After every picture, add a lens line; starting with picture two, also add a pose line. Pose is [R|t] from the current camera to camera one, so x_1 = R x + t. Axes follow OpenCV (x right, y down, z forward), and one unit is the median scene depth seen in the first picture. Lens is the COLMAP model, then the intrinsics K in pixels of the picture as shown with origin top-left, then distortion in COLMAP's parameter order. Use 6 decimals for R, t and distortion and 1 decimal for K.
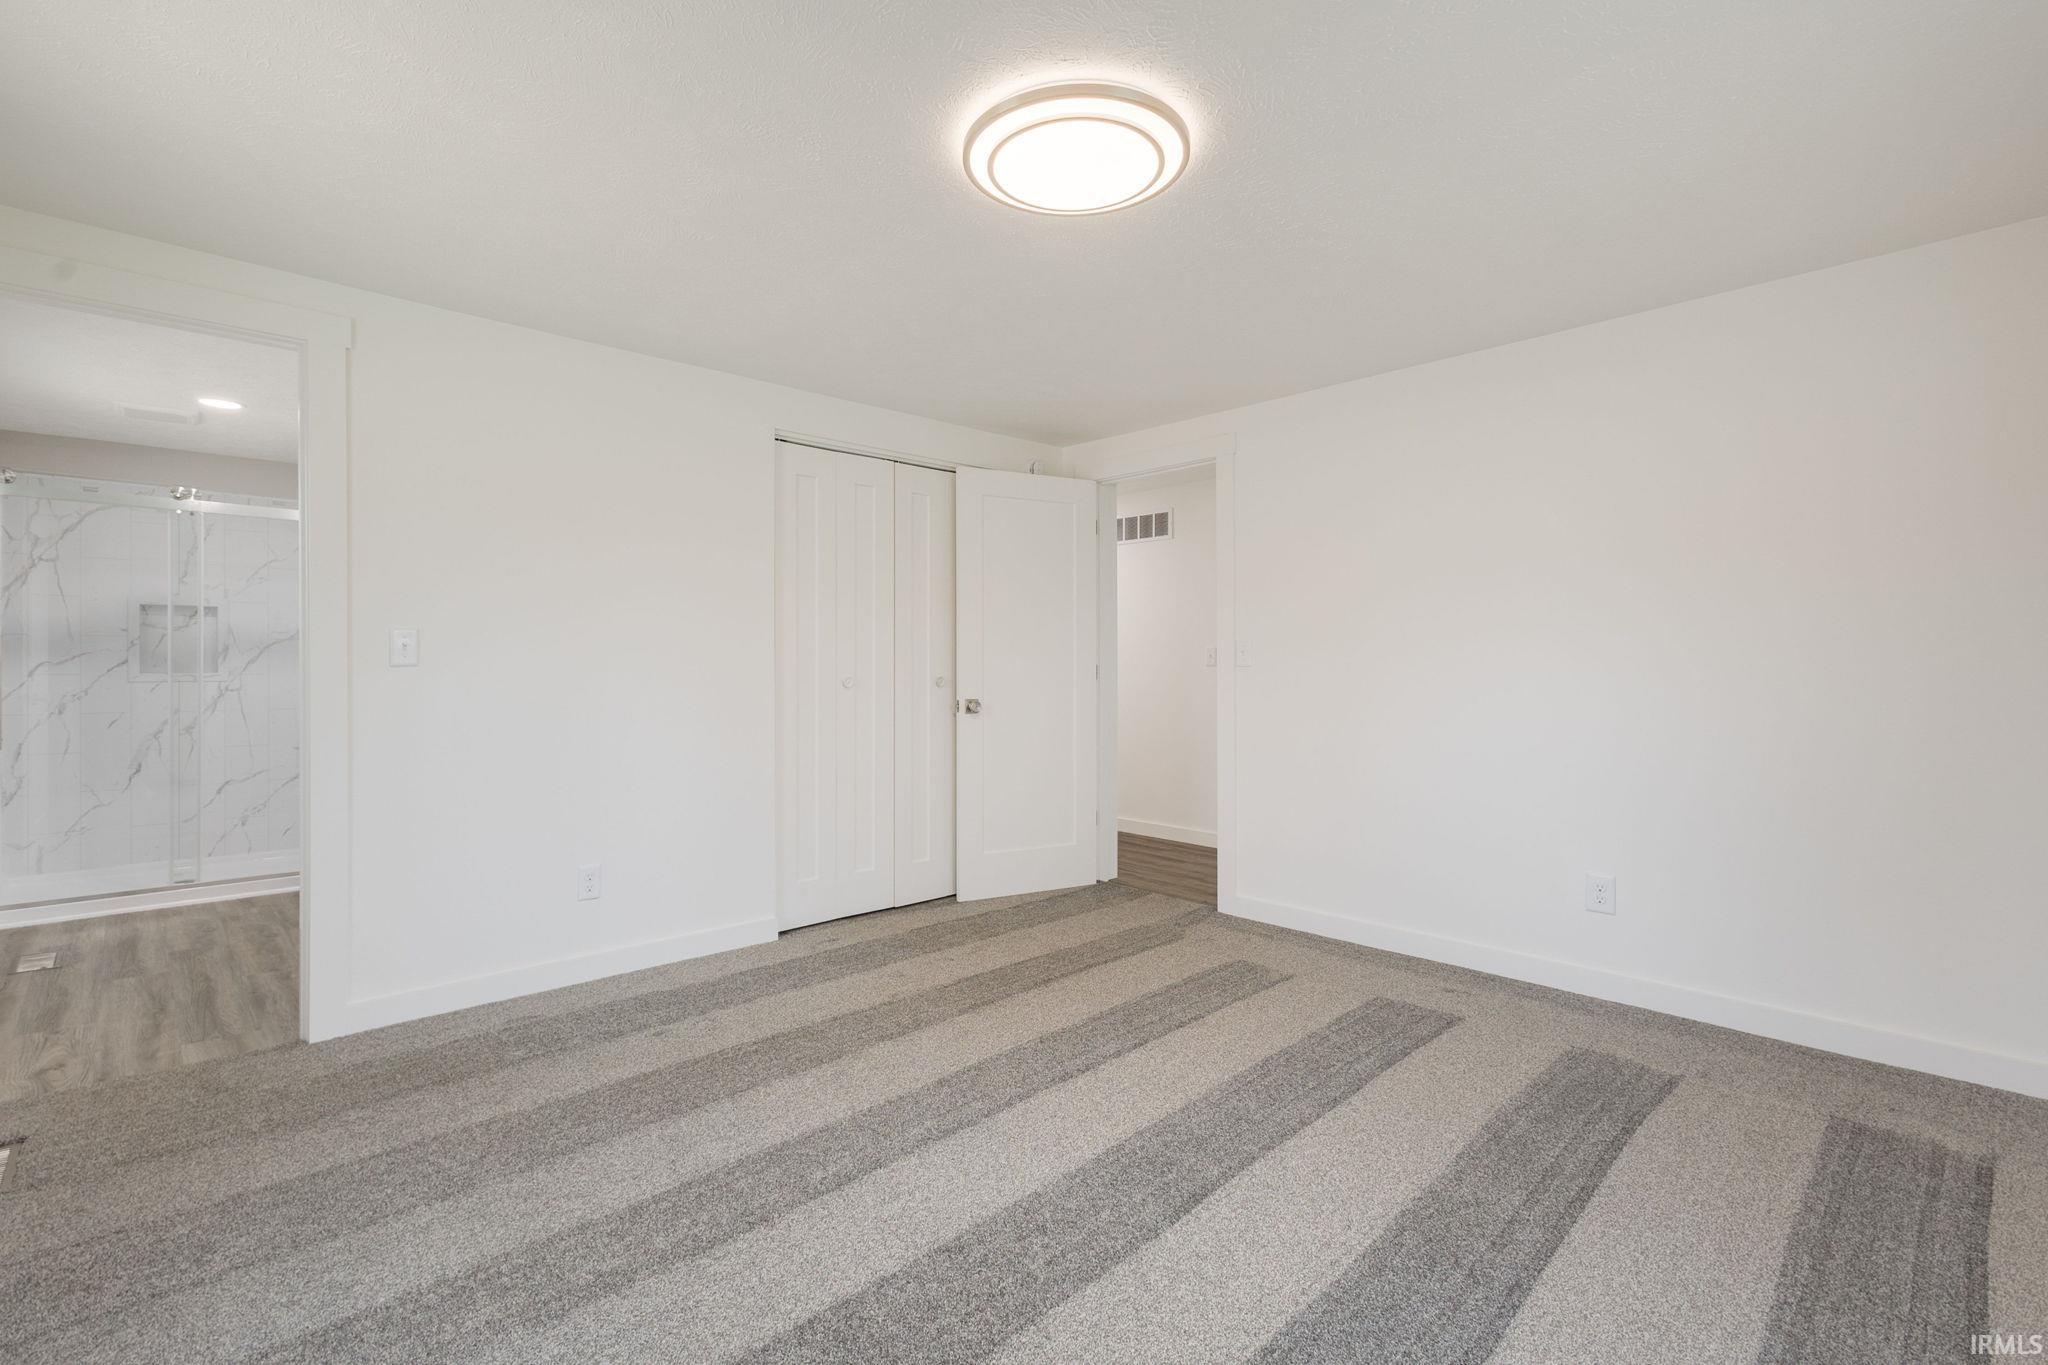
lens RADIAL K [[934.3, 0, 1024.0], [0, 934.3, 664.7], [0, 0, 1]] dist [-0.001744, -0.000951]
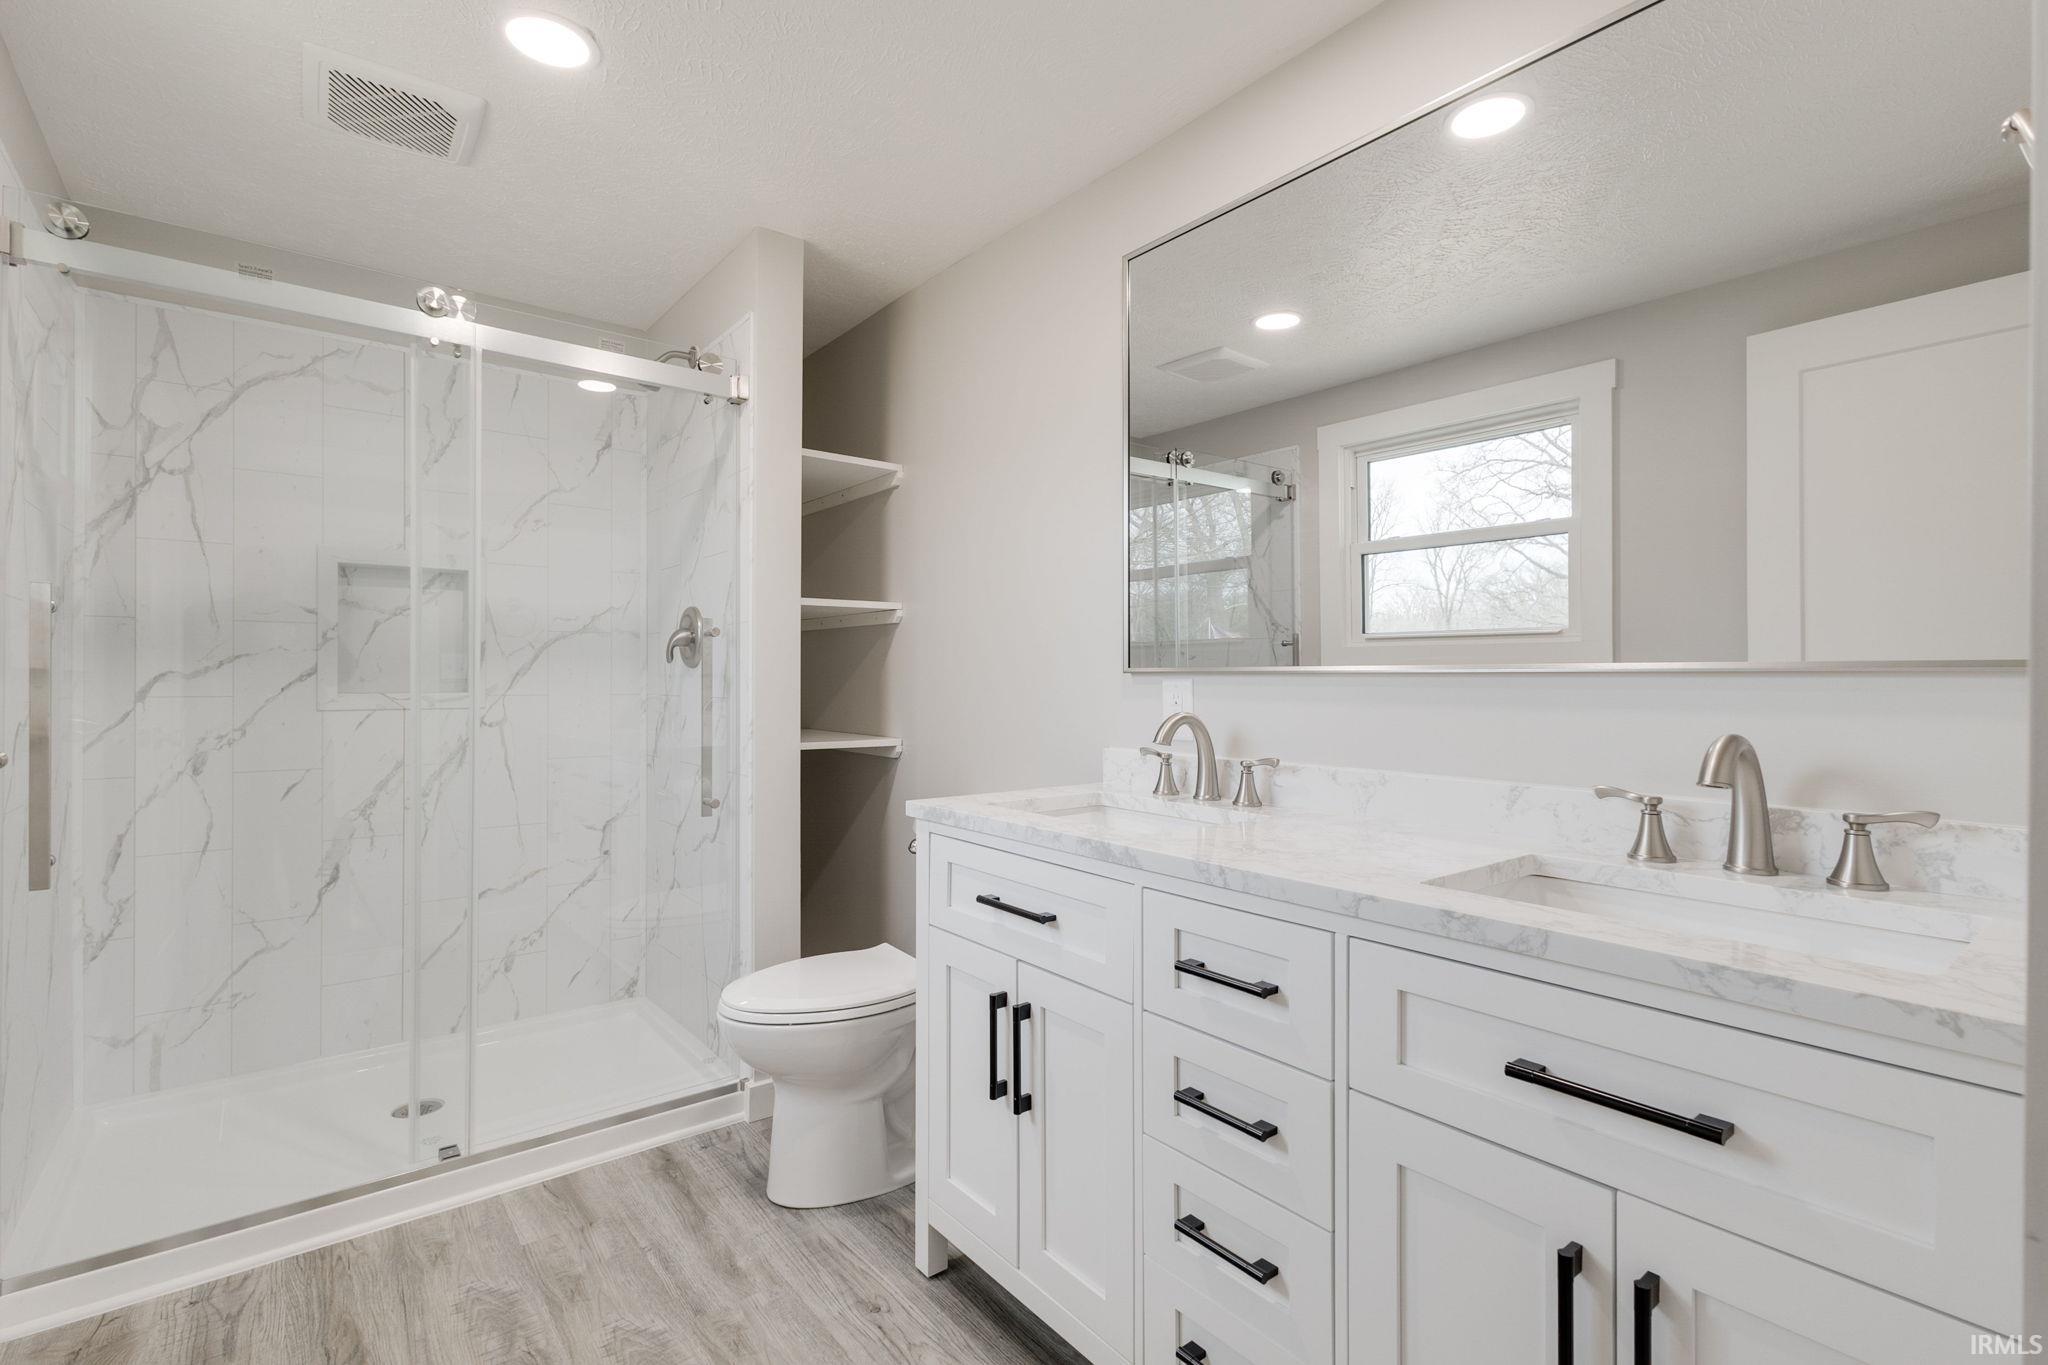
lens RADIAL K [[932.5, 0, 1025.8], [0, 932.5, 676.2], [0, 0, 1]] dist [0.001740, -0.000839]
pose [[0.995842, 0.001159, -0.091087, -0.517304], [-0.001485, 0.999993, -0.003512, 0.000355], [0.091083, 0.003632, 0.995837, 0.514188]]
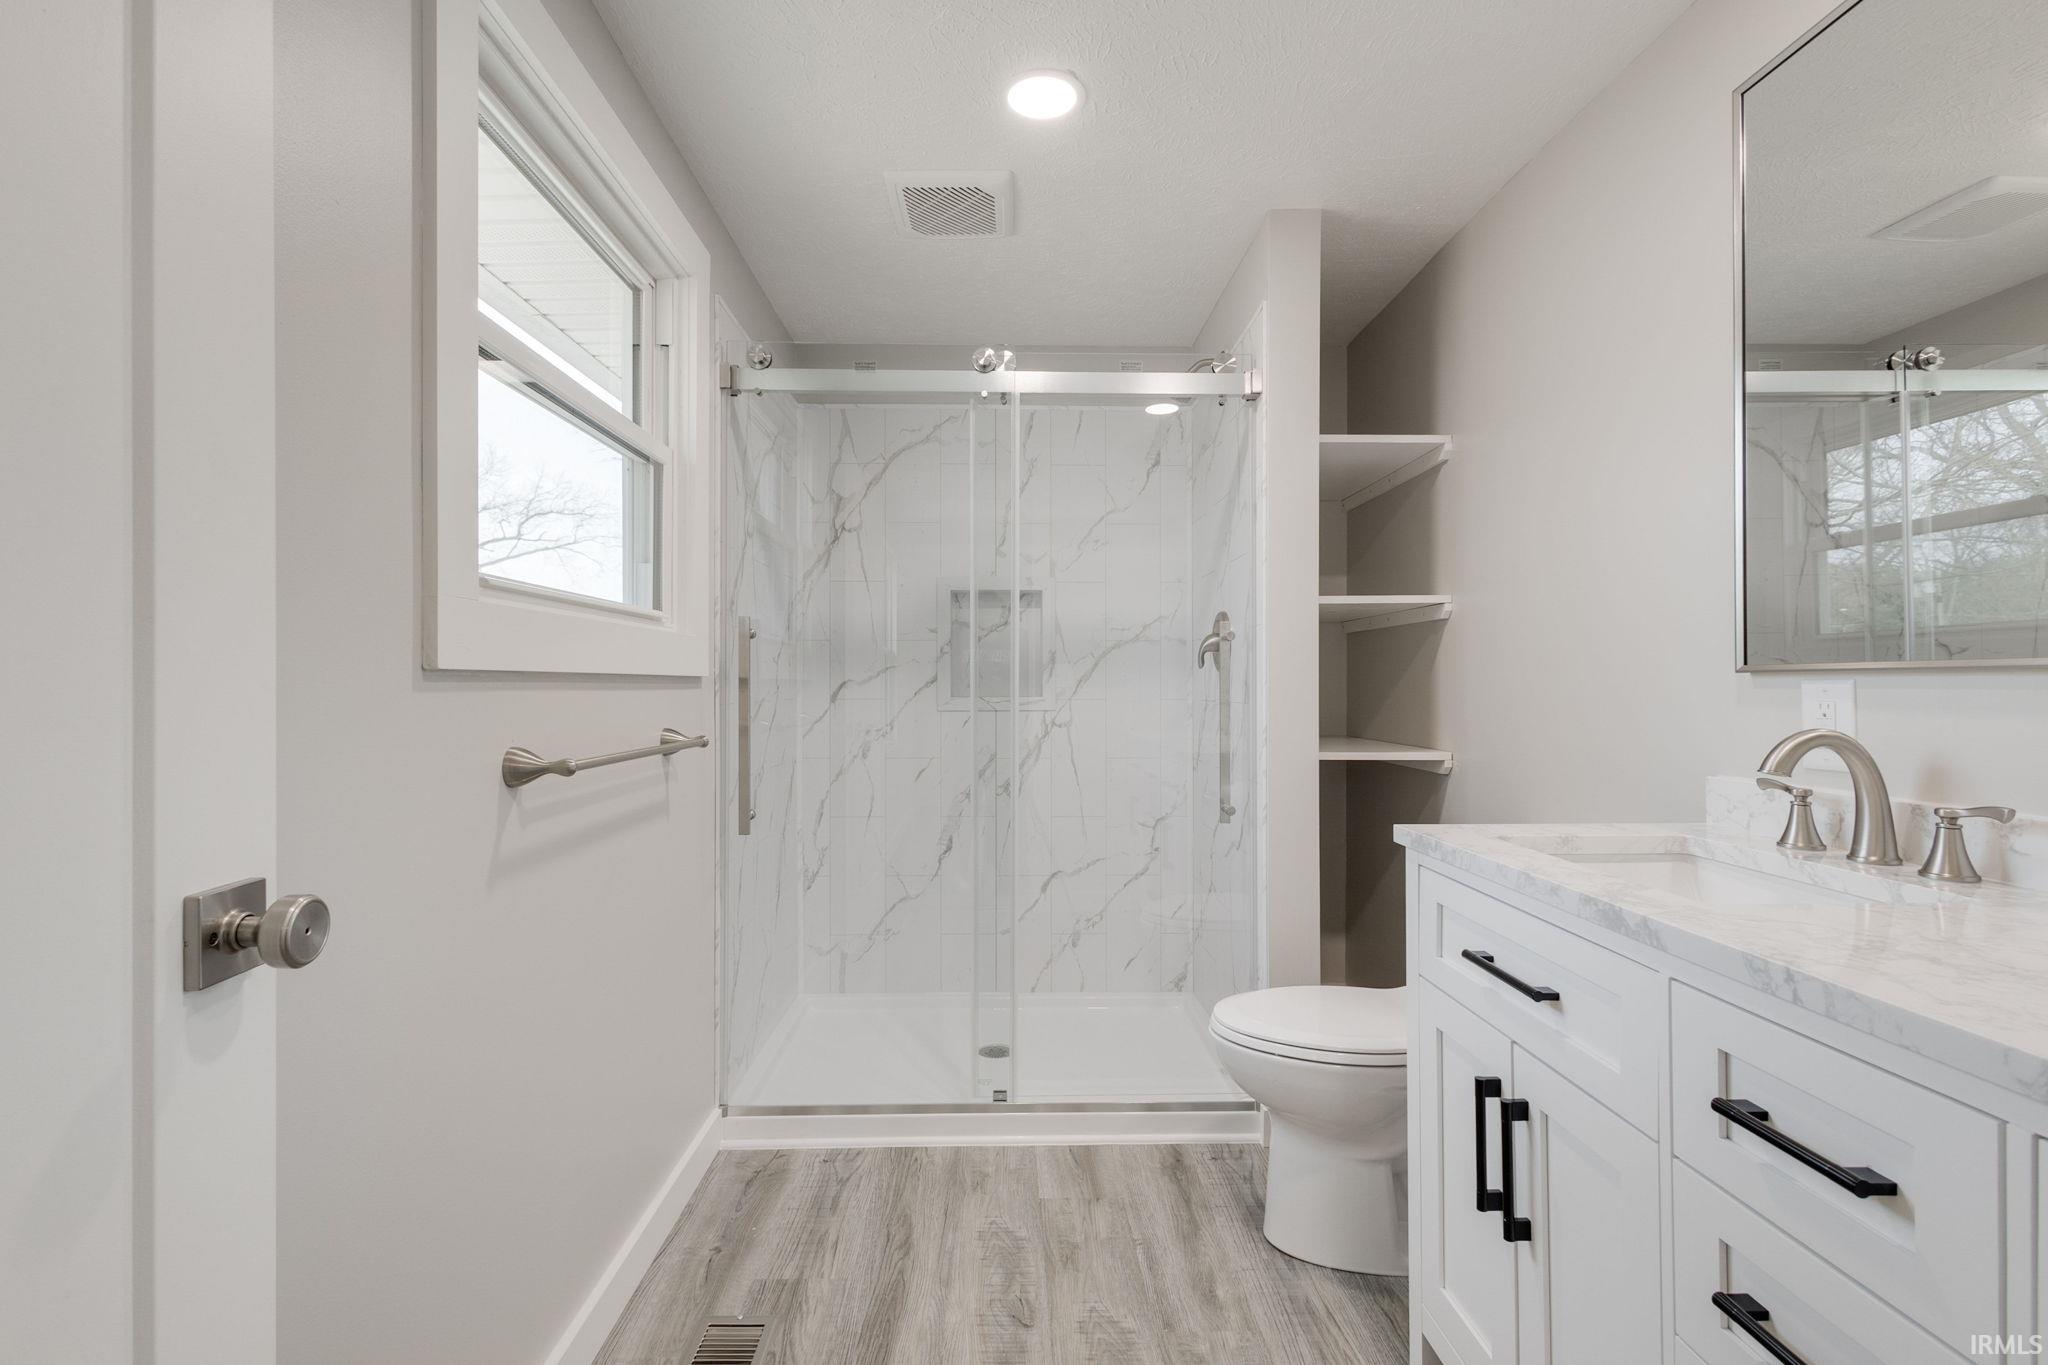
lens RADIAL K [[936.9, 0, 1021.4], [0, 936.9, 680.9], [0, 0, 1]] dist [0.004447, -0.001093]
pose [[0.738268, -0.004804, -0.674490, -0.477600], [0.001310, 0.999983, -0.005687, 0.001497], [0.674506, 0.003315, 0.738262, 0.557668]]
